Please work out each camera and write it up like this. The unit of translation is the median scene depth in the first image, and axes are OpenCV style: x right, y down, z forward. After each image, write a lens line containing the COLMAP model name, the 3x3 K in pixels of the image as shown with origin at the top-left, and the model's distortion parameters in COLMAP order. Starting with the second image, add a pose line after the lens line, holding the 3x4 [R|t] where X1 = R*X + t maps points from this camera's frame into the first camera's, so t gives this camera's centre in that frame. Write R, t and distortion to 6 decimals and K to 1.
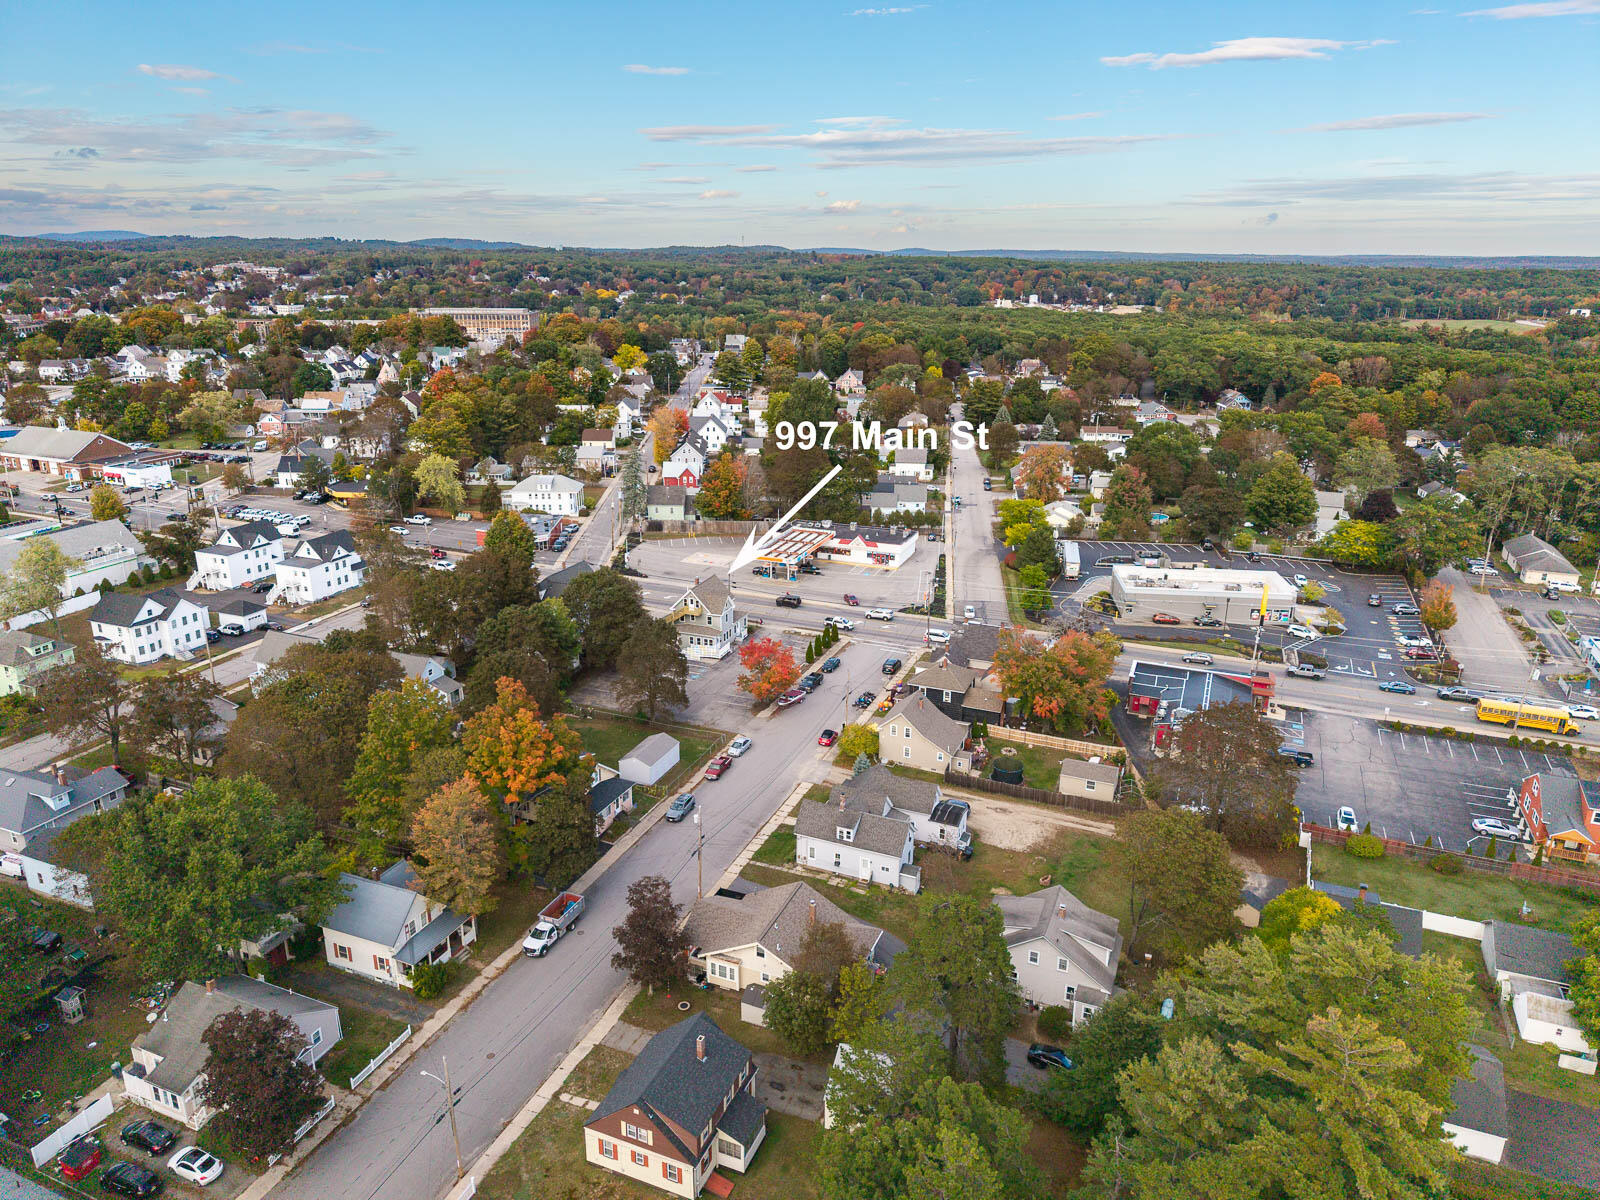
lens RADIAL K [[1067.5, 0, 797.9], [0, 1067.5, 605.9], [0, 0, 1]] dist [0.028421, -0.028161]
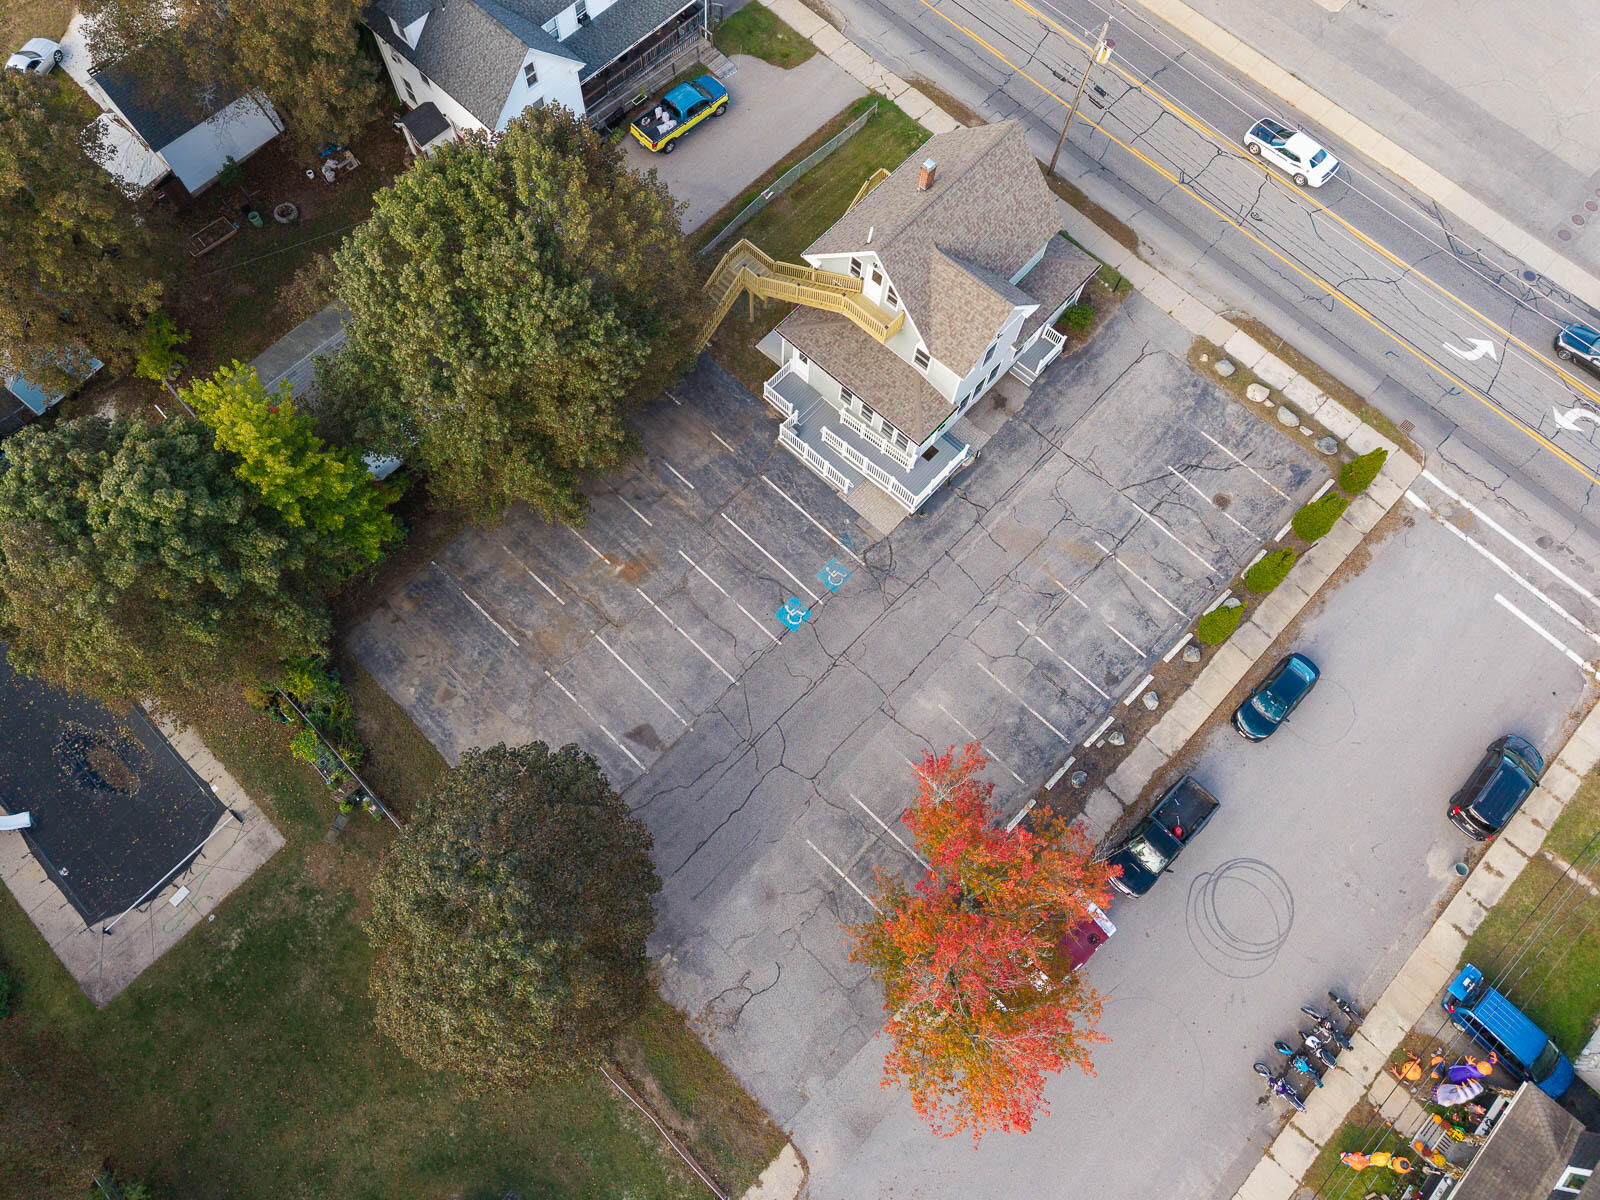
lens RADIAL K [[1133.1, 0, 765.6], [0, 1133.1, 569.0], [0, 0, 1]] dist [0.010811, -0.005916]
pose [[0.926338, 0.351892, -0.134422, -0.058512], [-0.122329, 0.618525, 0.776185, -0.164196], [0.356277, -0.702566, 0.616010, 0.724575]]
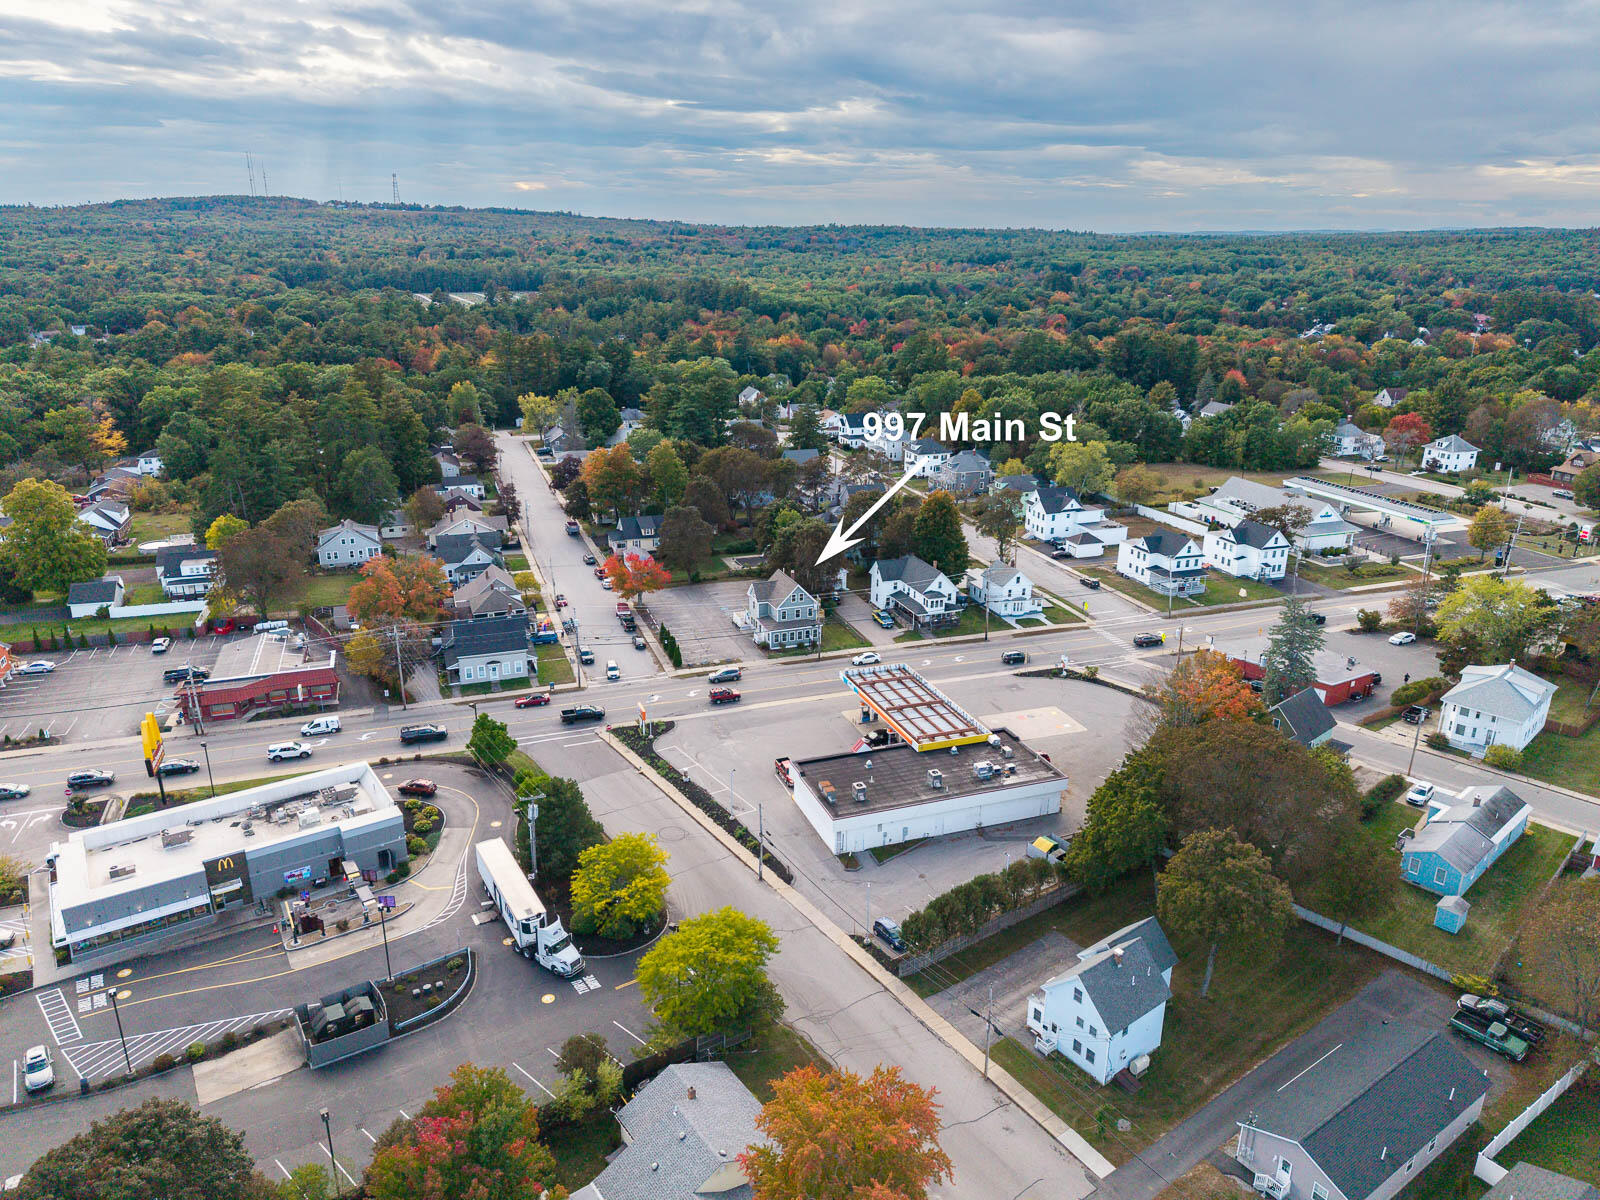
lens RADIAL K [[1063.0, 0, 799.8], [0, 1063.0, 604.7], [0, 0, 1]] dist [0.041657, -0.048621]
pose [[-0.740603, 0.205729, -0.639674, 0.518895], [-0.225632, 0.820562, 0.525137, -0.502969], [0.632928, 0.533249, -0.561291, 1.514664]]
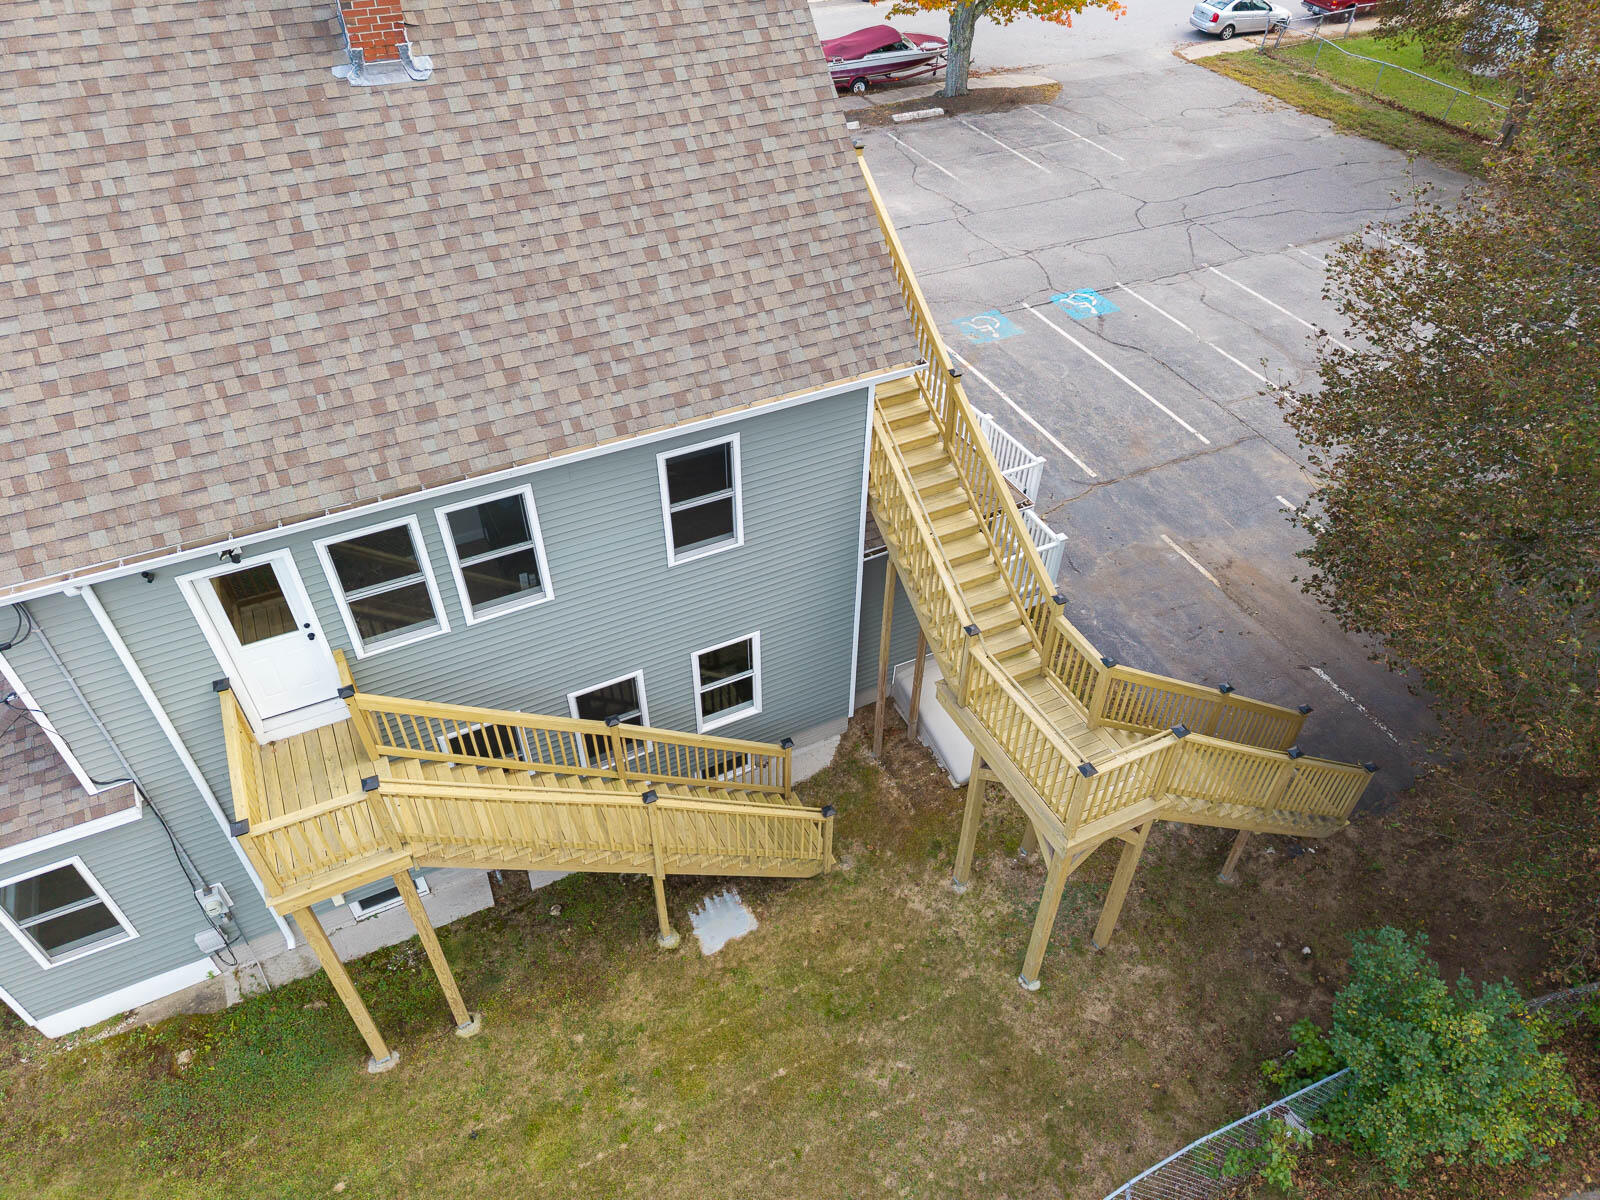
lens RADIAL K [[1063.0, 0, 799.8], [0, 1063.0, 604.7], [0, 0, 1]] dist [0.041657, -0.048621]
pose [[-0.733910, -0.465554, 0.494607, -0.146095], [0.204593, 0.542840, 0.814534, -0.041423], [-0.647702, 0.698988, -0.303147, 0.985677]]
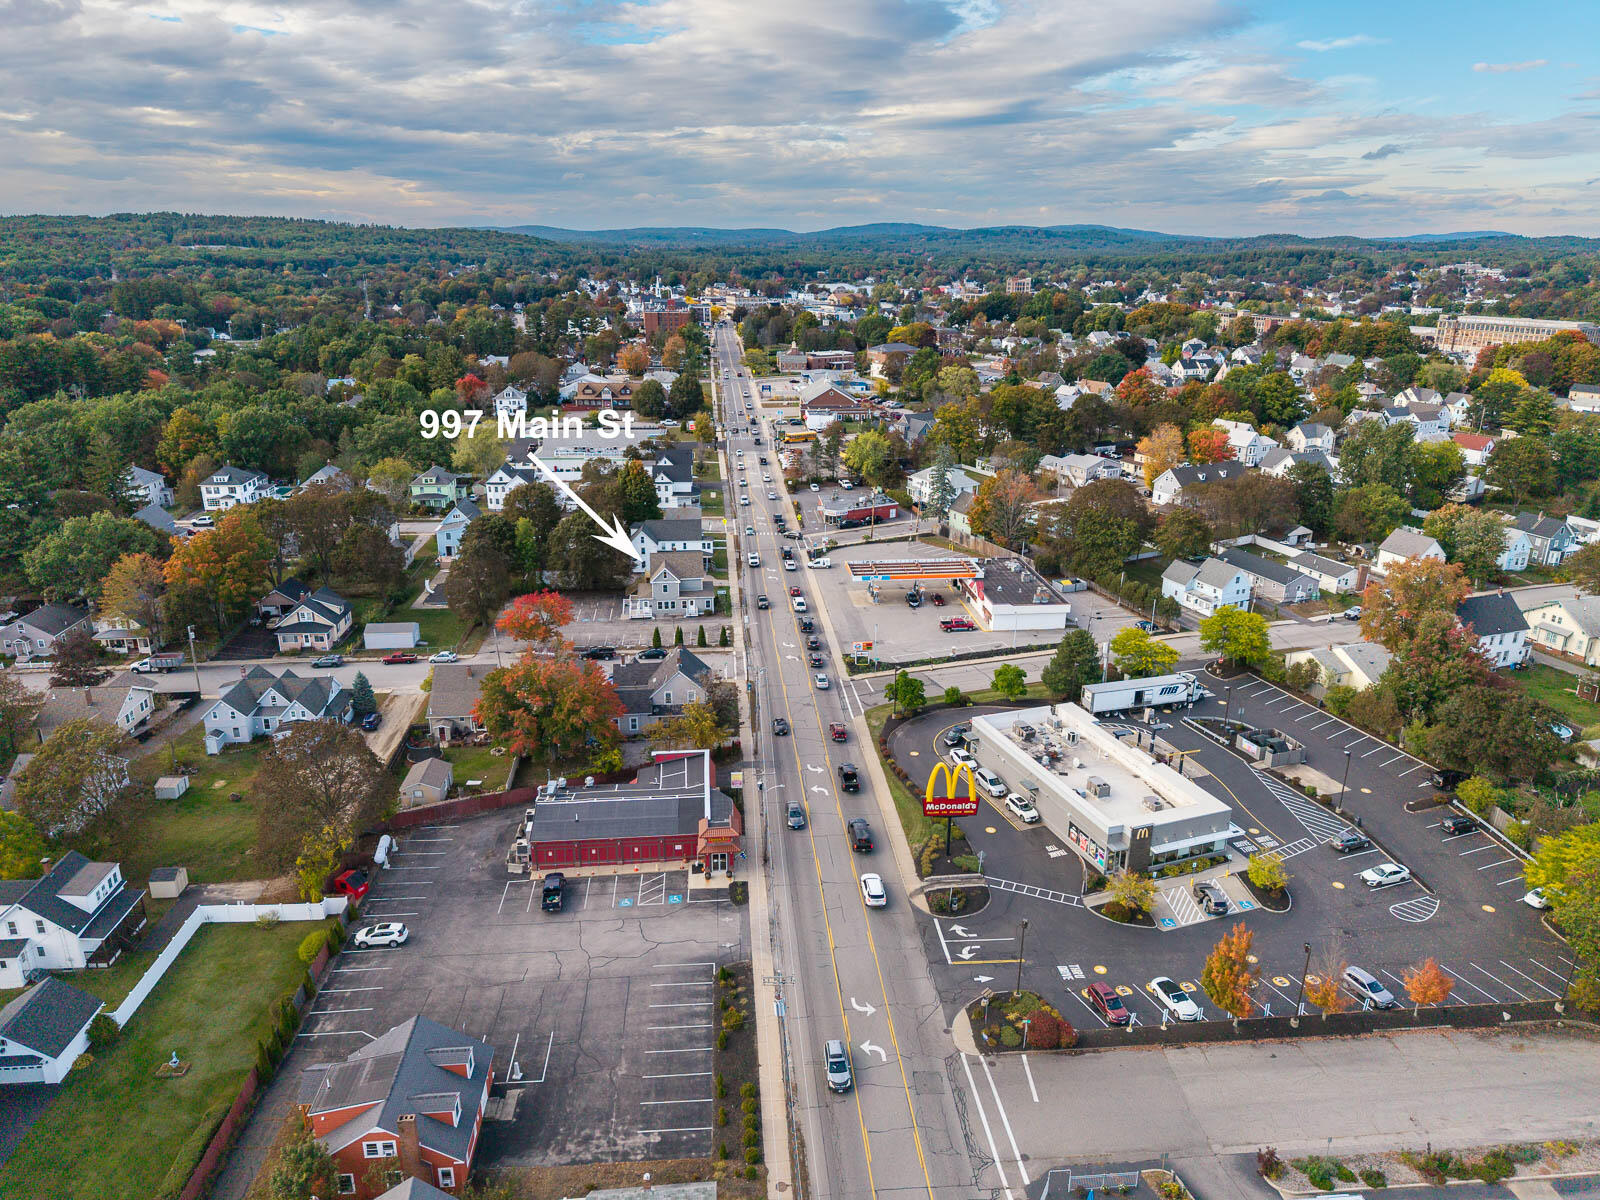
lens RADIAL K [[1067.5, 0, 797.9], [0, 1067.5, 605.9], [0, 0, 1]] dist [0.028421, -0.028161]
pose [[0.459223, 0.283562, -0.841847, 0.855476], [-0.284453, 0.944723, 0.163047, -0.175829], [0.841547, 0.164591, 0.514499, 0.535822]]
